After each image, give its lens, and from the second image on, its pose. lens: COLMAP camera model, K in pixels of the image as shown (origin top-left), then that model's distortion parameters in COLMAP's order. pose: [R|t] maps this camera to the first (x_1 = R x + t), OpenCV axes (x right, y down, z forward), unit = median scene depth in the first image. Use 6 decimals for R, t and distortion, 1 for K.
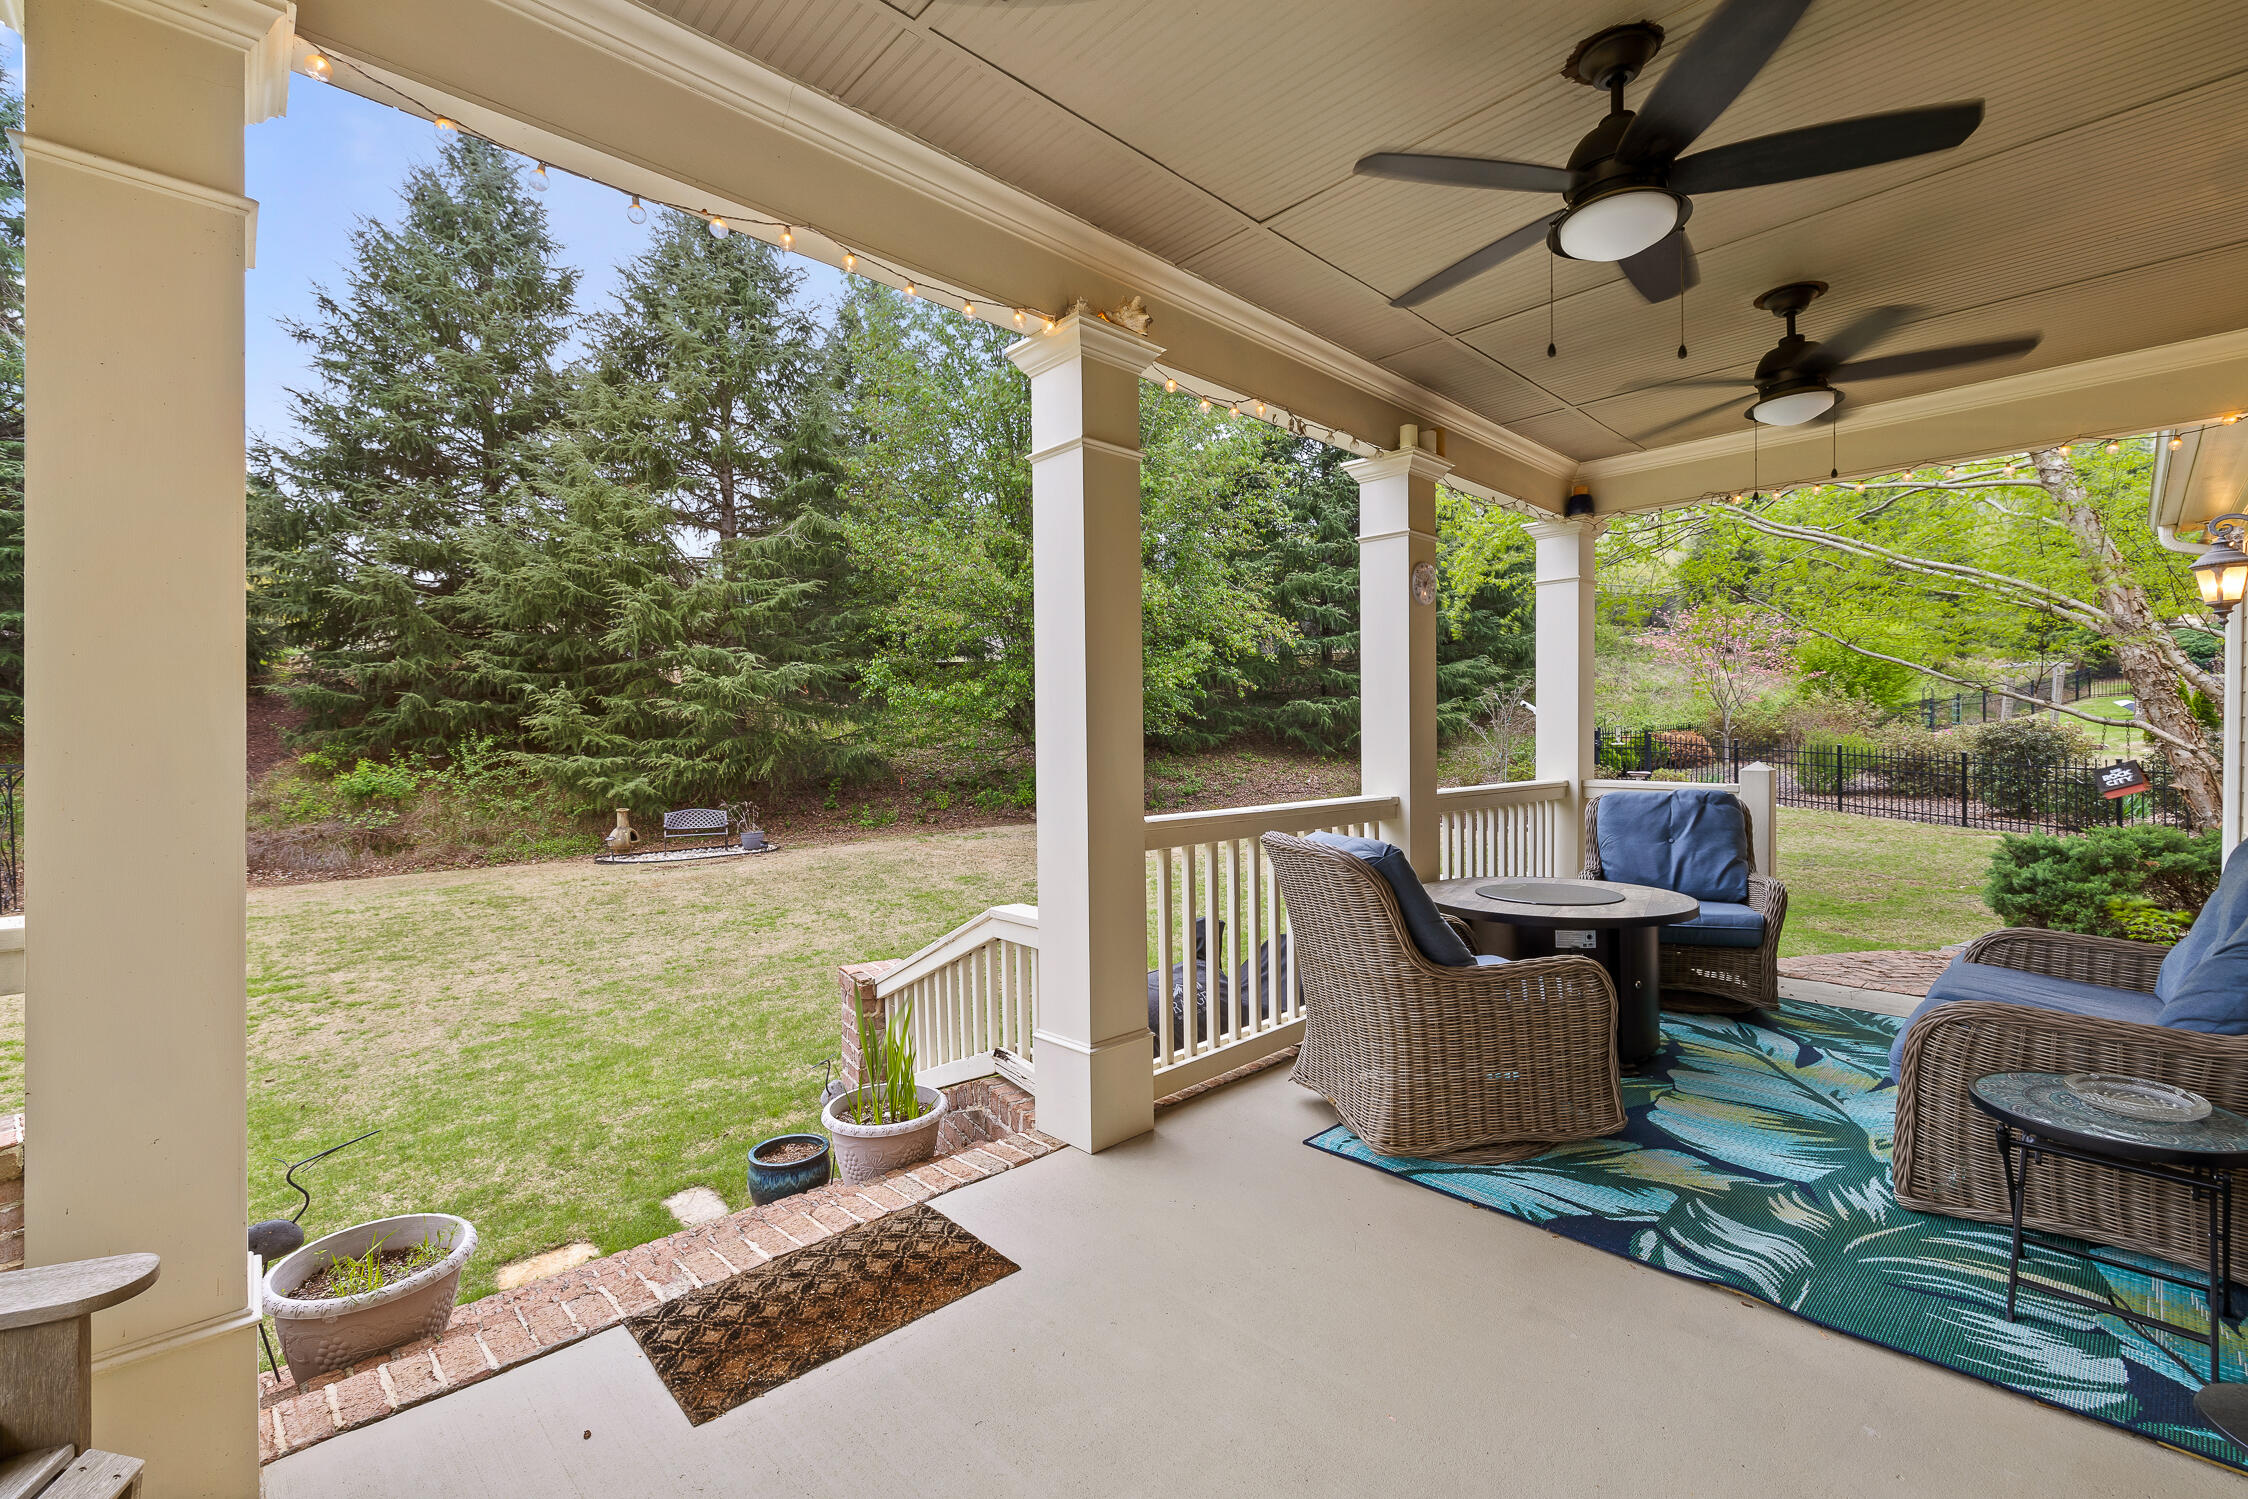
lens RADIAL K [[953.5, 0, 1116.3], [0, 953.5, 724.8], [0, 0, 1]] dist [0.000606, -0.000205]
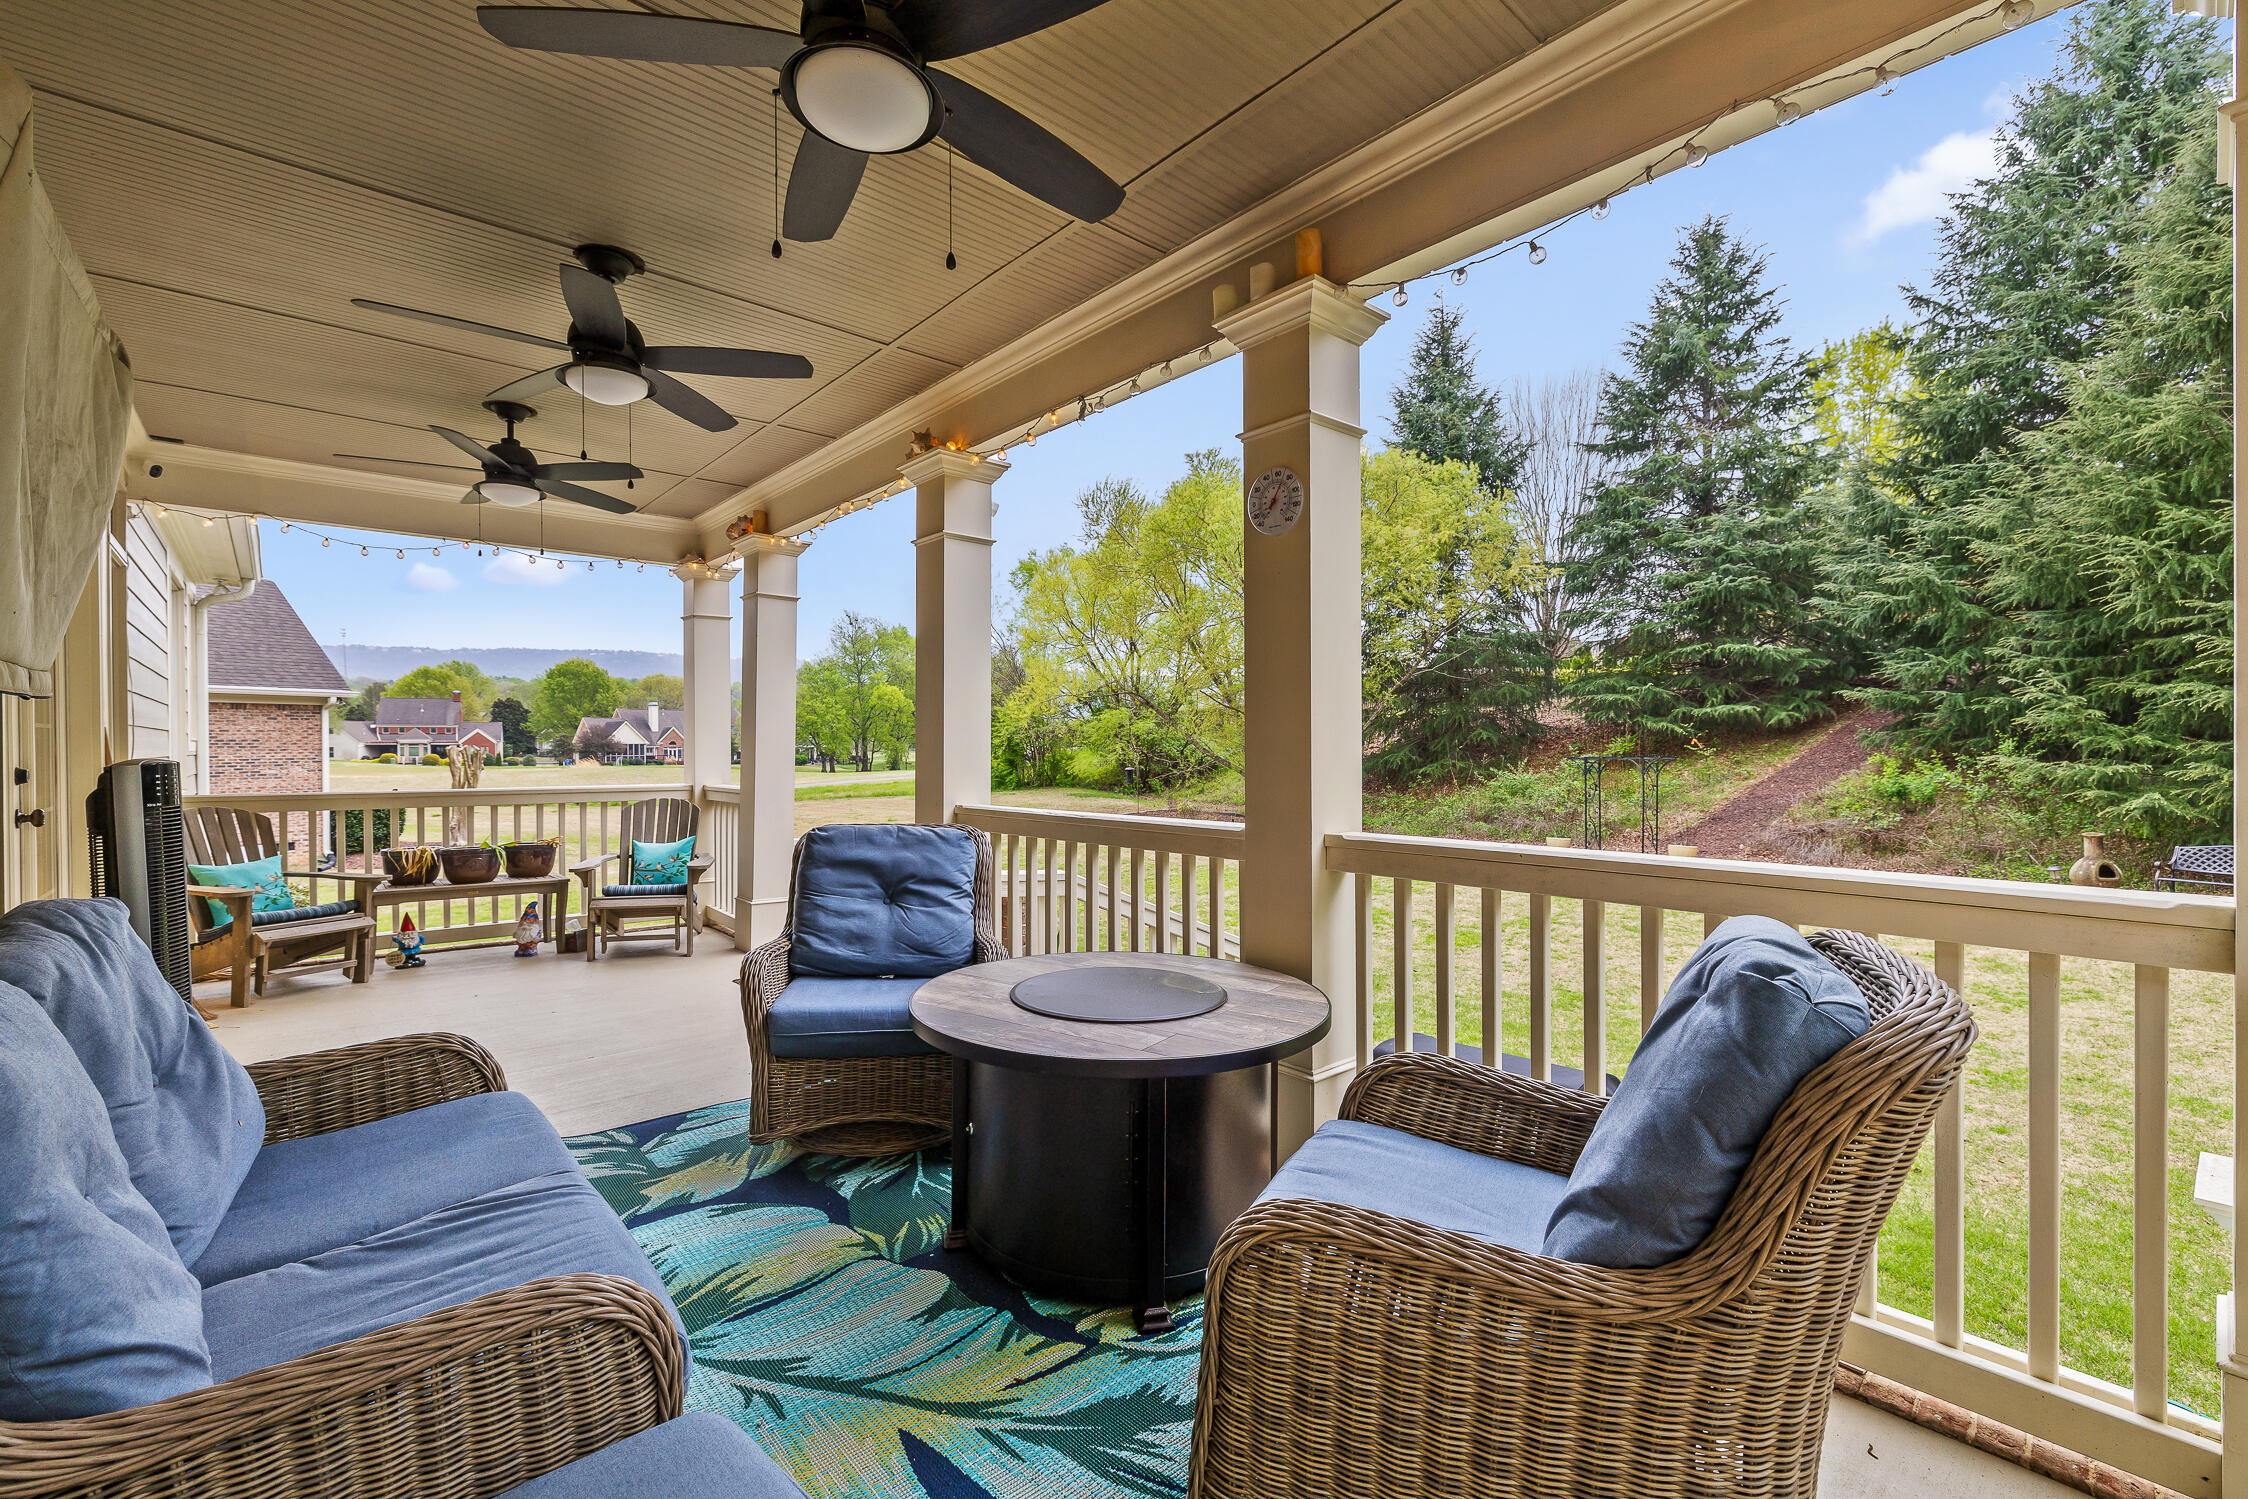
lens RADIAL K [[954.3, 0, 1104.3], [0, 954.3, 736.9], [0, 0, 1]] dist [0.000497, -0.000276]
pose [[-0.046175, -0.003726, -0.998926, 1.876345], [0.016295, 0.999857, -0.004483, 0.018108], [0.998800, -0.016484, -0.046108, 1.774742]]
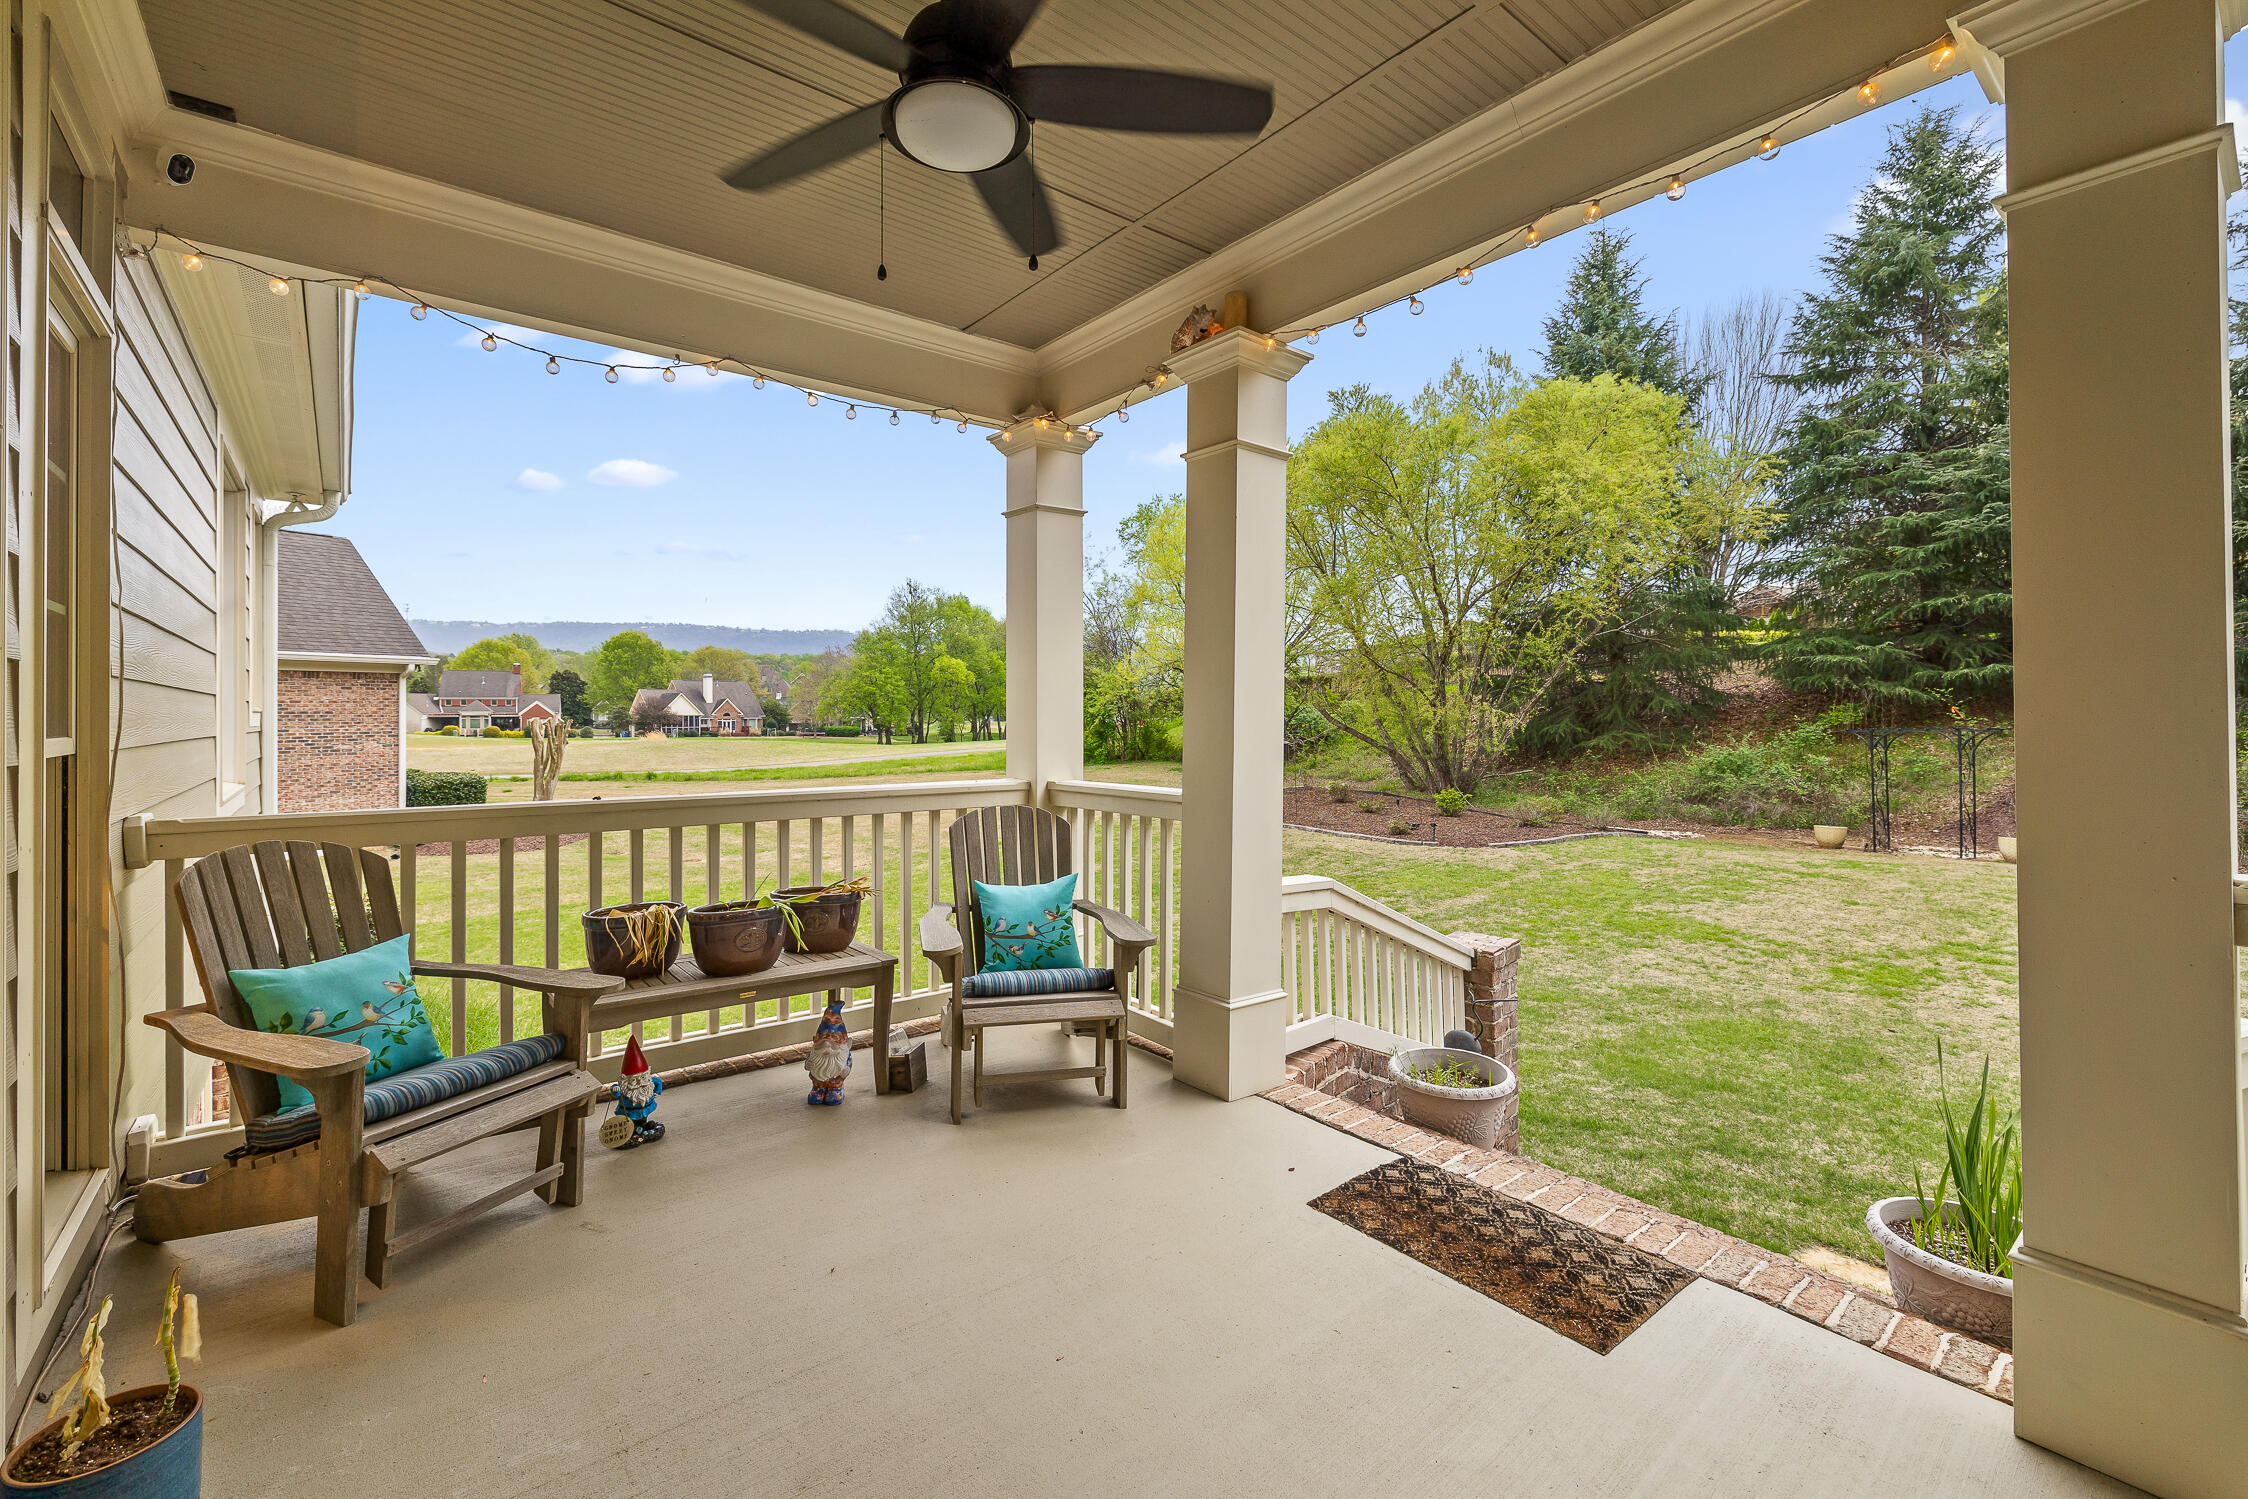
lens RADIAL K [[957.8, 0, 1099.8], [0, 957.8, 689.8], [0, 0, 1]] dist [0.000712, 0.000145]
pose [[-0.091570, -0.022130, -0.995553, 0.761241], [0.018433, 0.999544, -0.023914, 0.004010], [0.995628, -0.020541, -0.091121, 0.632931]]
